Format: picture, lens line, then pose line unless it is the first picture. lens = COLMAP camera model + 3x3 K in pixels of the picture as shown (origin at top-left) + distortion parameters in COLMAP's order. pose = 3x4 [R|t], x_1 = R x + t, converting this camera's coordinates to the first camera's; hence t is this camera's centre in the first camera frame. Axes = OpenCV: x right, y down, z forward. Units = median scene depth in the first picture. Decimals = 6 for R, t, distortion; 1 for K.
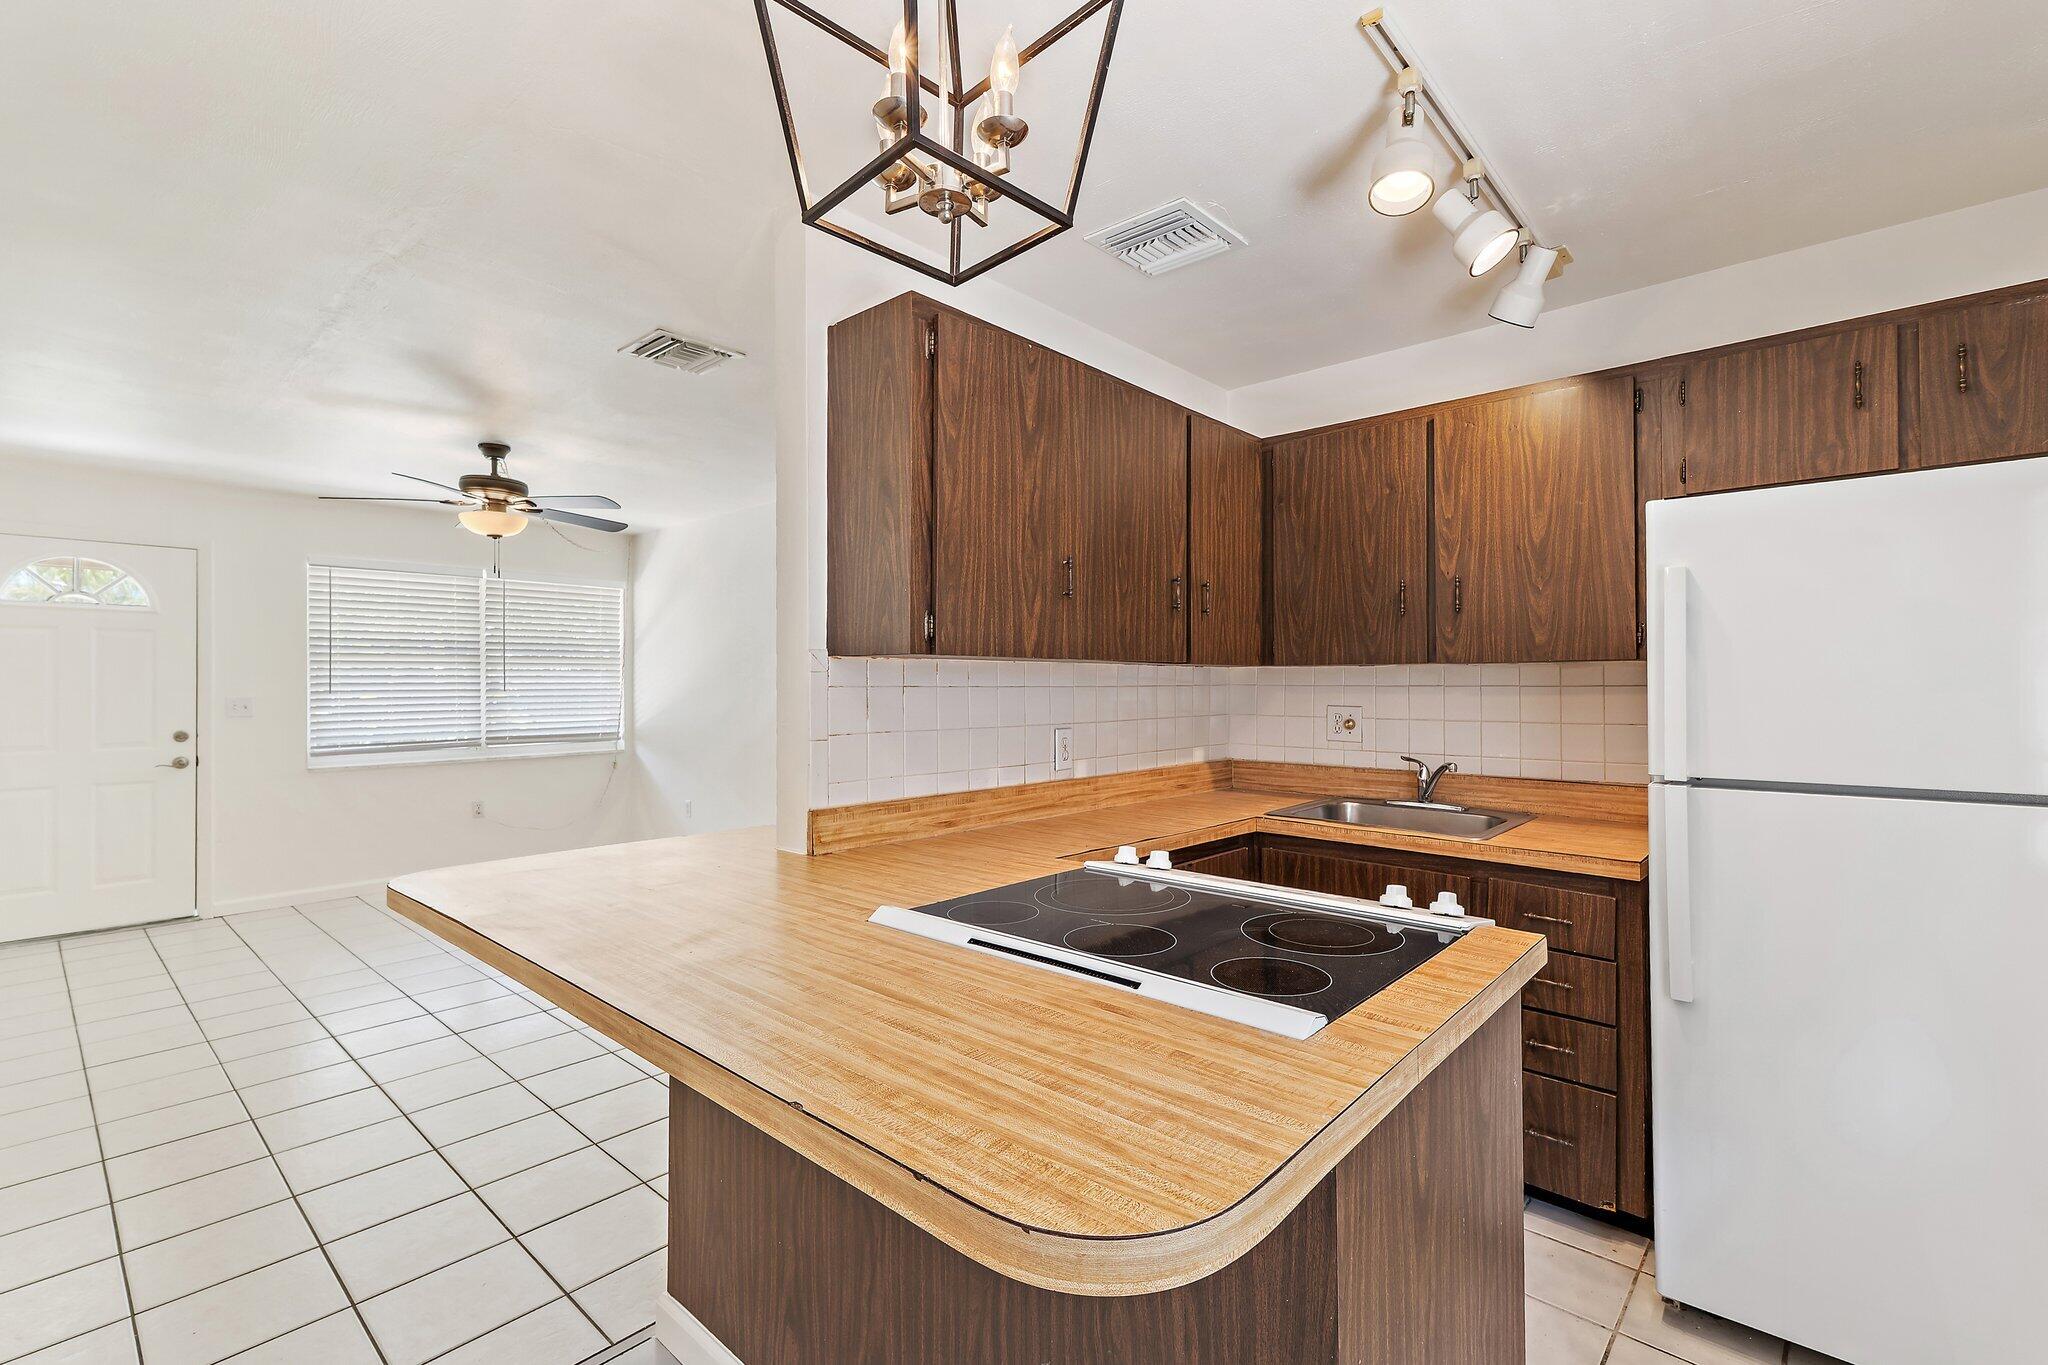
lens RADIAL K [[948.0, 0, 1024.0], [0, 948.0, 682.5], [0, 0, 1]] dist [-0.001780, 0.000049]
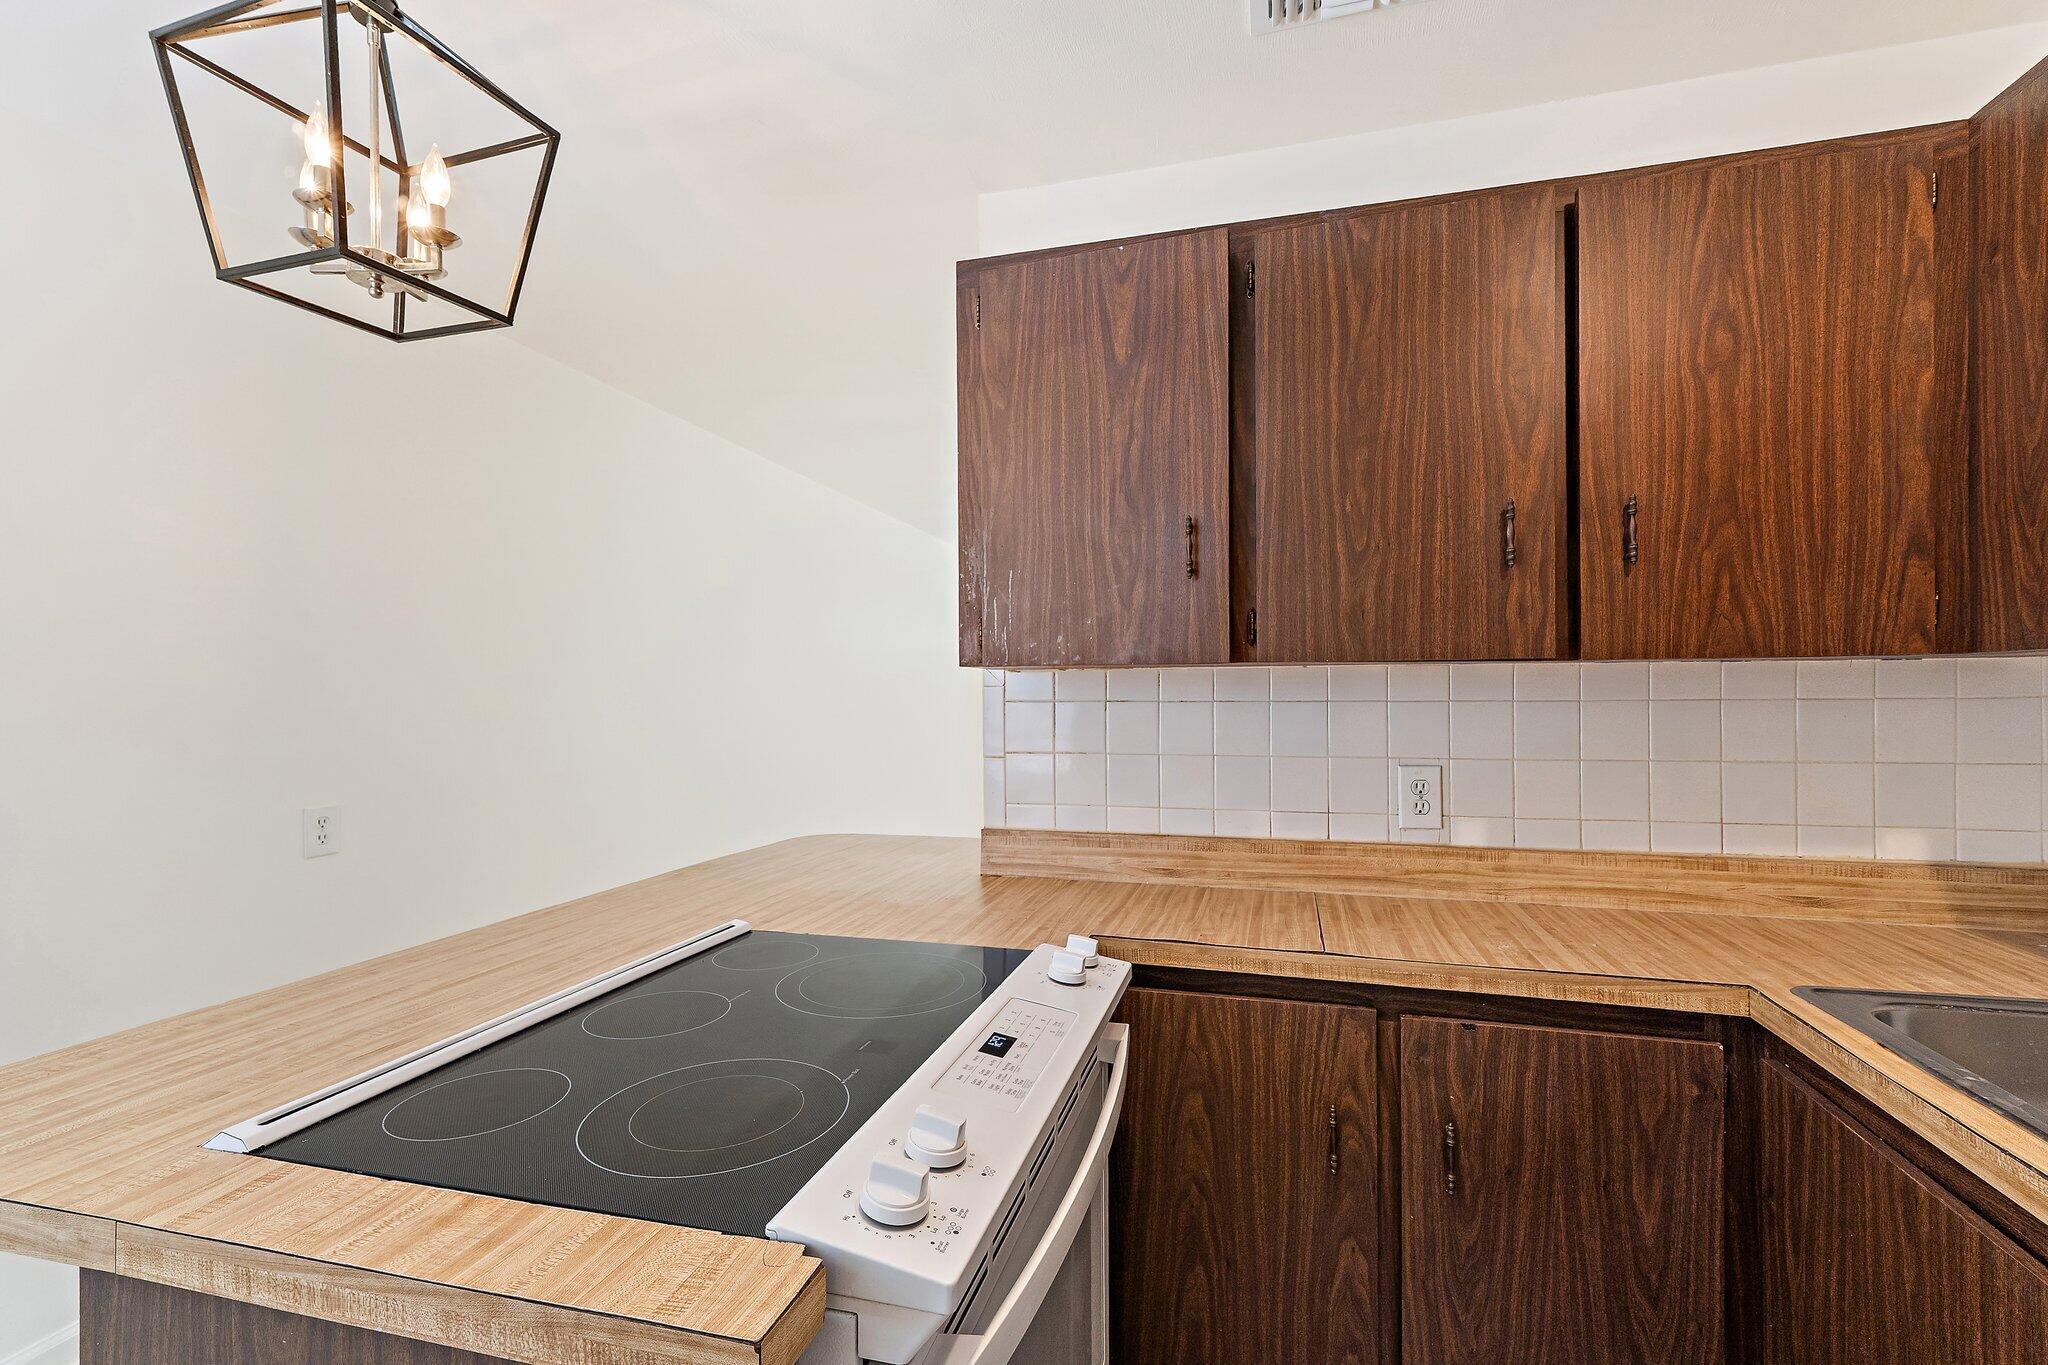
lens RADIAL K [[920.3, 0, 1043.5], [0, 920.3, 691.4], [0, 0, 1]] dist [0.009229, -0.000196]
pose [[0.429316, -0.002590, -0.903150, 0.616573], [0.007028, 0.999975, 0.000473, -0.005313], [0.903127, -0.006550, 0.429324, 0.607913]]
